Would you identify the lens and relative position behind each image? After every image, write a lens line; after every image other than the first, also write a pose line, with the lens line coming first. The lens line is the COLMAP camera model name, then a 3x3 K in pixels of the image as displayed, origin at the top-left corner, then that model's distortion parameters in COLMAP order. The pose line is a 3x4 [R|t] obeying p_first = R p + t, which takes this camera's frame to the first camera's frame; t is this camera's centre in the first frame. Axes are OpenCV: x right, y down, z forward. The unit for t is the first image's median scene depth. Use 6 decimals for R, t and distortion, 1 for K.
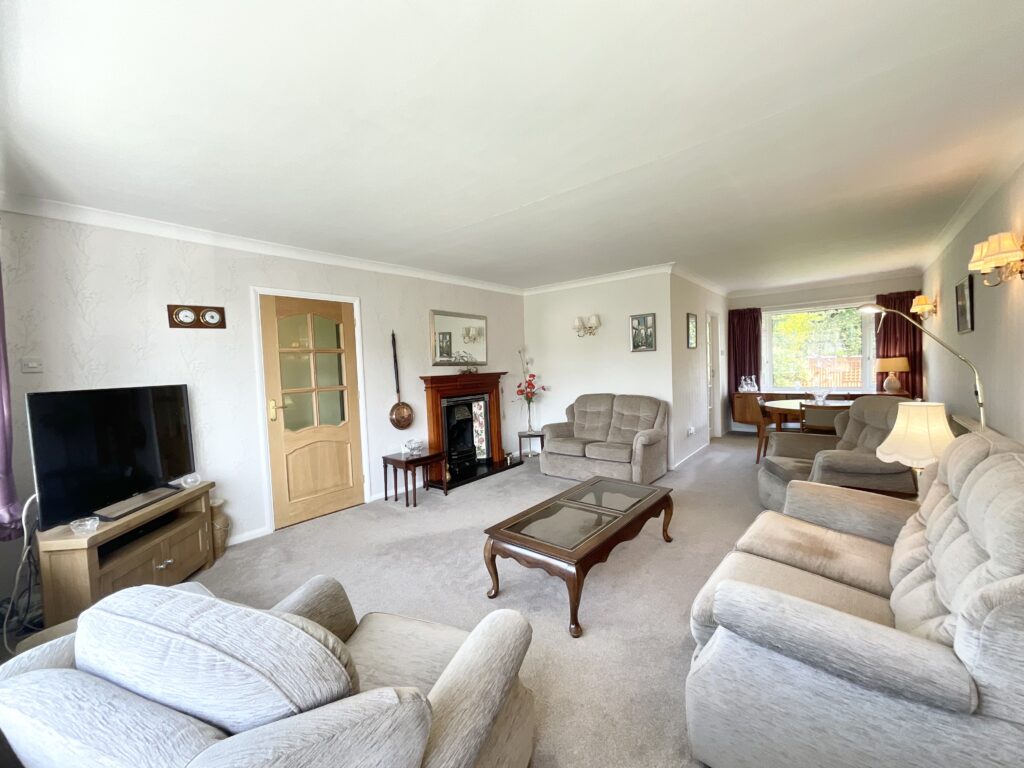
lens RADIAL K [[413.7, 0, 513.5], [0, 413.7, 387.3], [0, 0, 1]] dist [-0.010951, 0.000998]
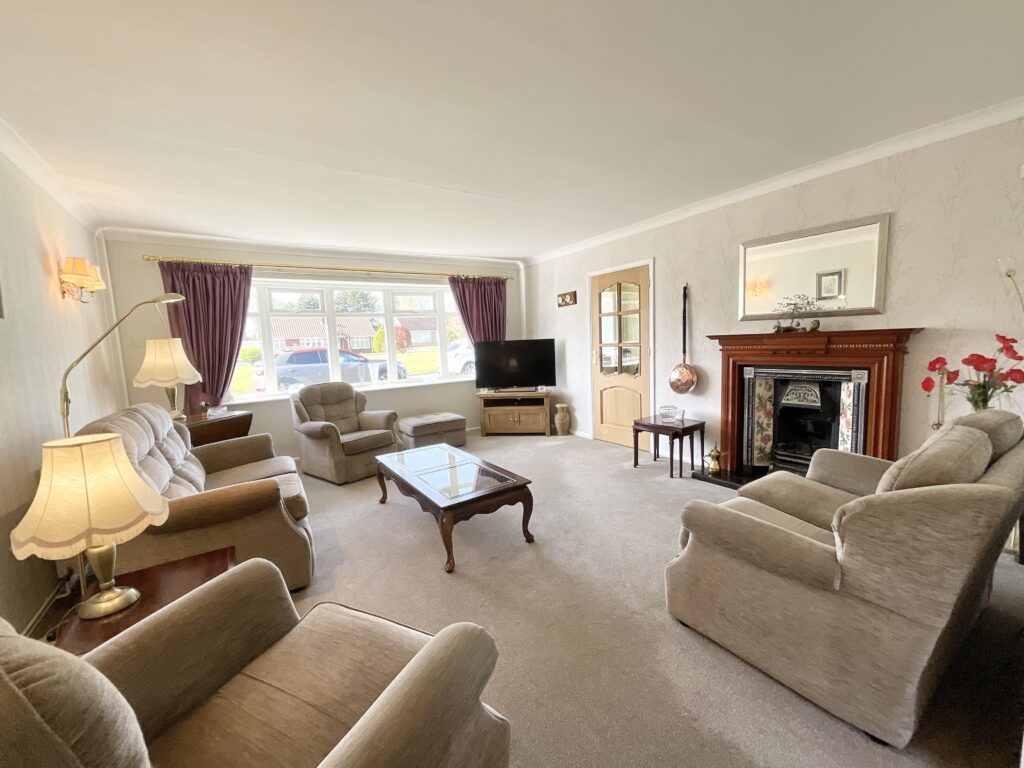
lens RADIAL K [[413.7, 0, 511.7], [0, 413.7, 382.2], [0, 0, 1]] dist [-0.010951, 0.000998]
pose [[-0.302711, 0.145835, -0.941859, 0.685667], [0.007949, 0.988576, 0.150513, -0.061658], [0.953049, 0.038075, -0.300412, 0.902144]]
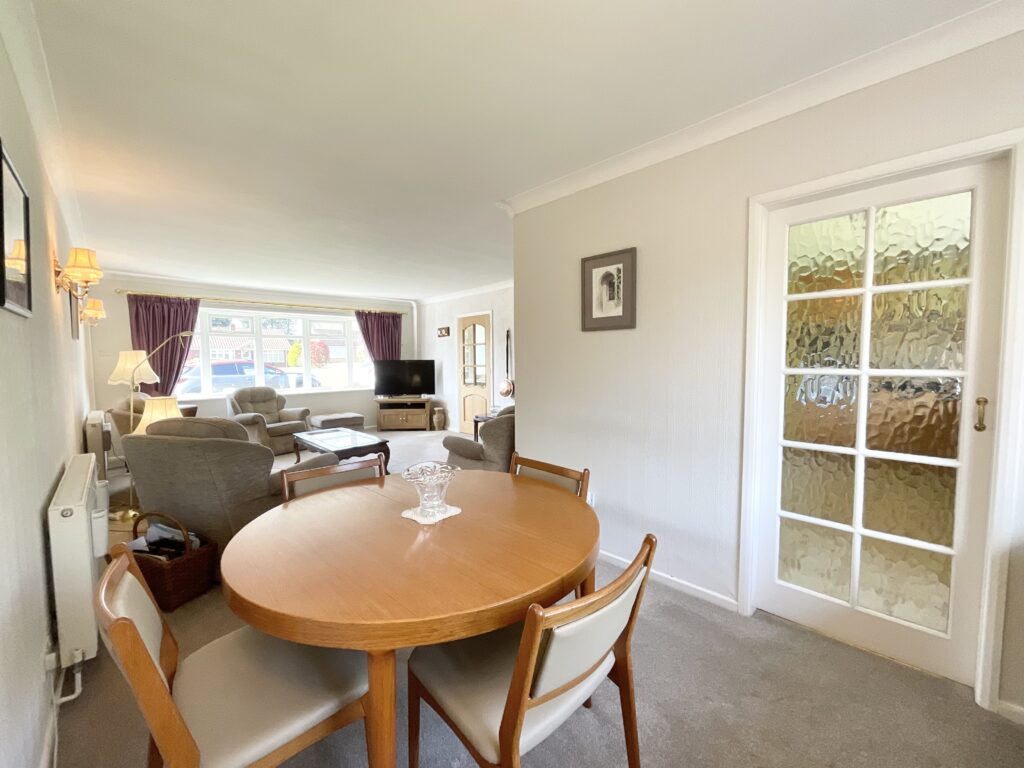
lens RADIAL K [[413.7, 0, 516.1], [0, 413.7, 384.8], [0, 0, 1]] dist [-0.010951, 0.000998]
pose [[-0.124885, 0.101016, -0.987015, 1.106621], [-0.035502, 0.993712, 0.106193, -0.094046], [0.991536, 0.048303, -0.120514, 1.187275]]
